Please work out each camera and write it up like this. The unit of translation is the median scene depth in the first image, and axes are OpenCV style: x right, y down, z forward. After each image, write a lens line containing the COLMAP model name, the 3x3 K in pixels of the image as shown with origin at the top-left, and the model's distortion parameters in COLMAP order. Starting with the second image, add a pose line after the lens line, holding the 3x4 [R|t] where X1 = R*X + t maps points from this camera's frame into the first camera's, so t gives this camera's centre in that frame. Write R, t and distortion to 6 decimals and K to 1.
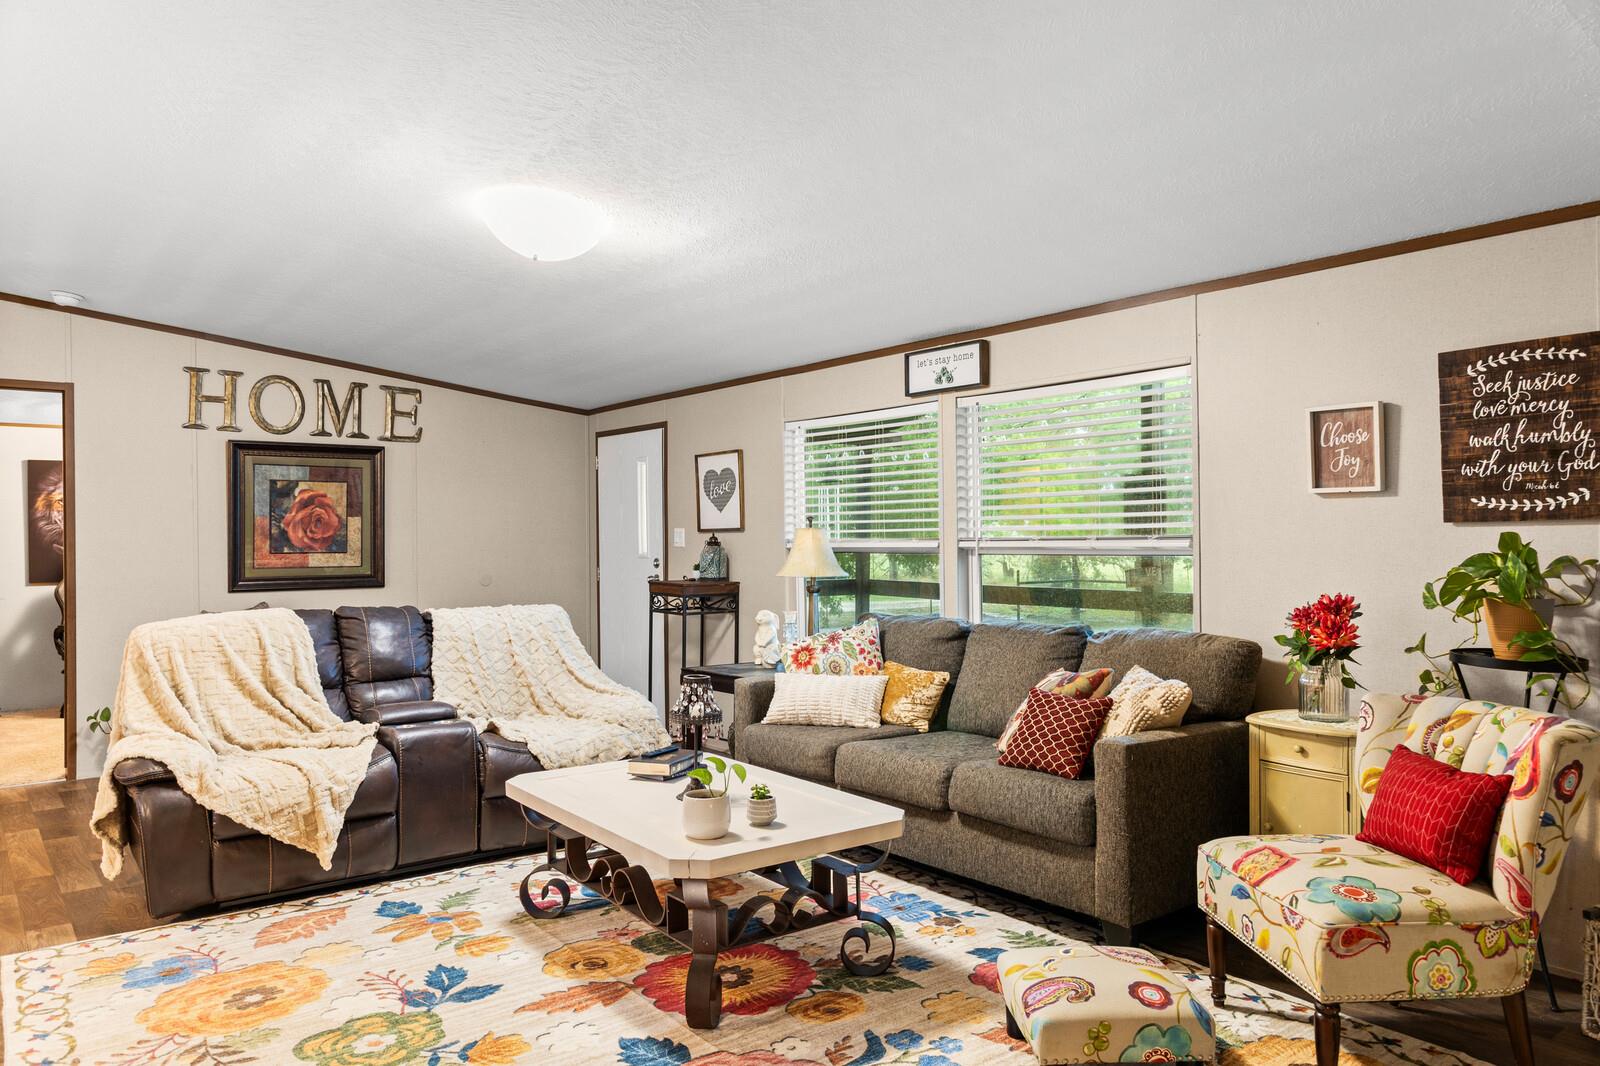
lens RADIAL K [[1055.9, 0, 800.0], [0, 1055.9, 533.0], [0, 0, 1]] dist [-0.003328, -0.004701]
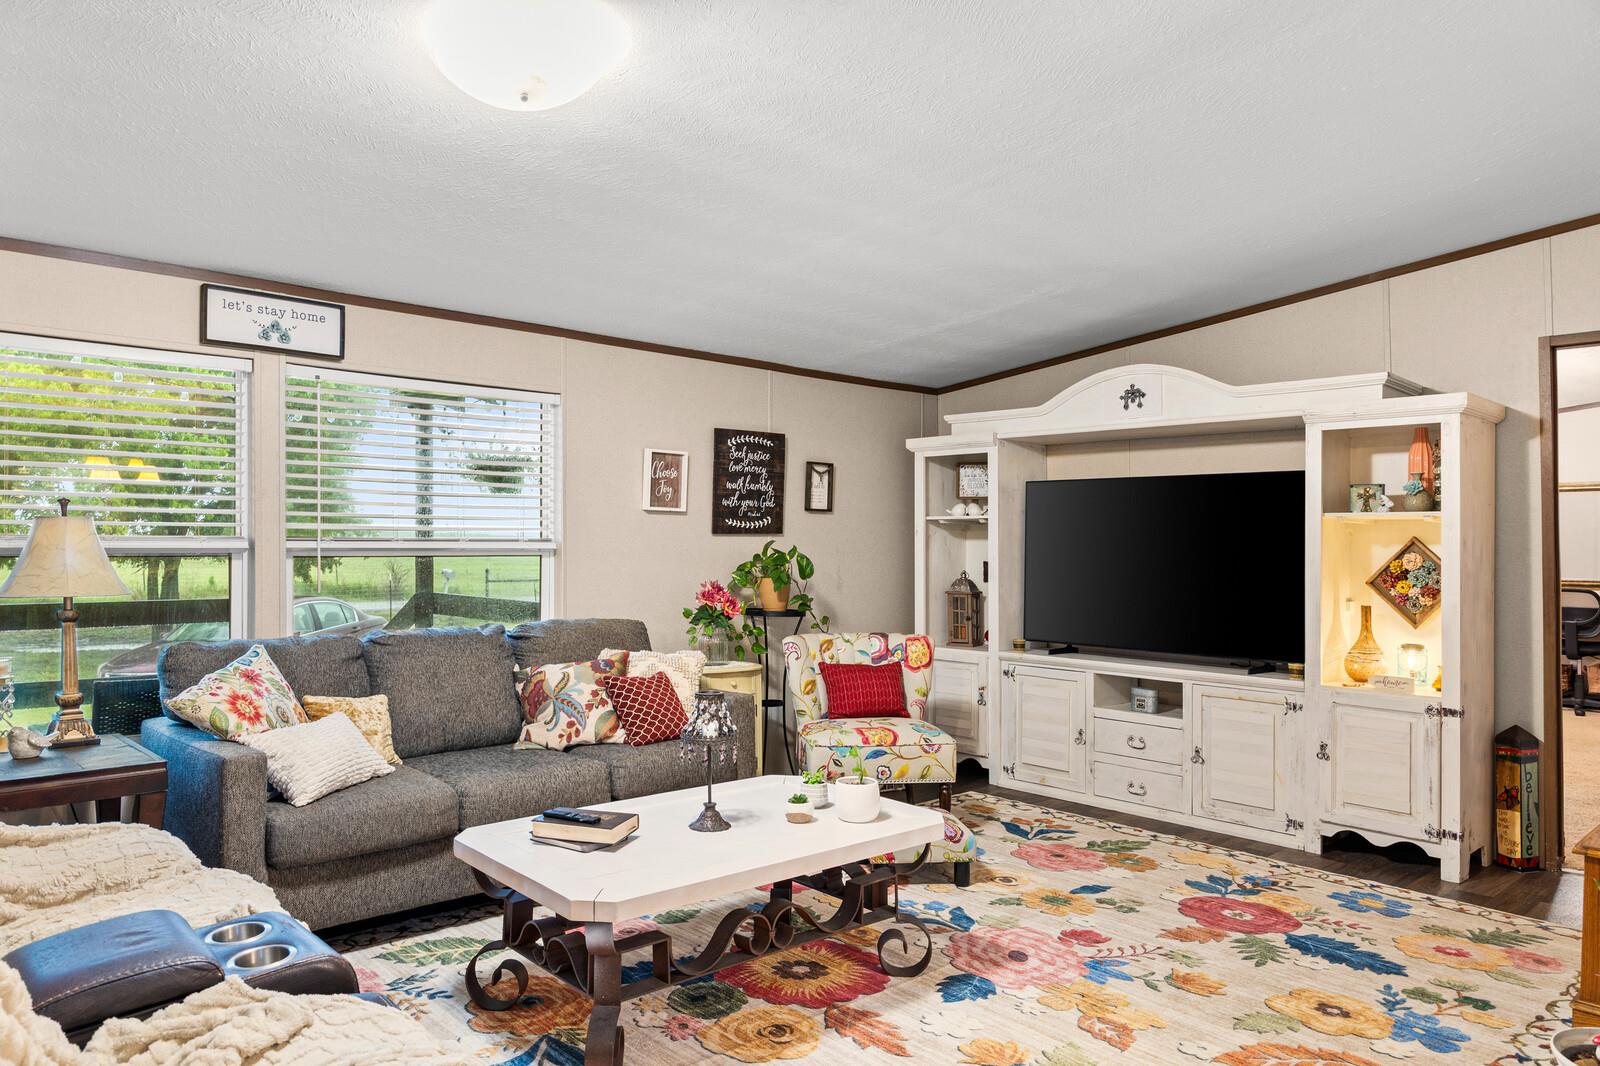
lens RADIAL K [[1114.6, 0, 729.6], [0, 1114.6, 527.3], [0, 0, 1]] dist [0.000478, 0.000098]
pose [[-0.050639, 0.017031, 0.998572, -0.601623], [-0.017133, 0.999693, -0.017918, 0.005727], [-0.998570, -0.018016, -0.050332, 0.588752]]
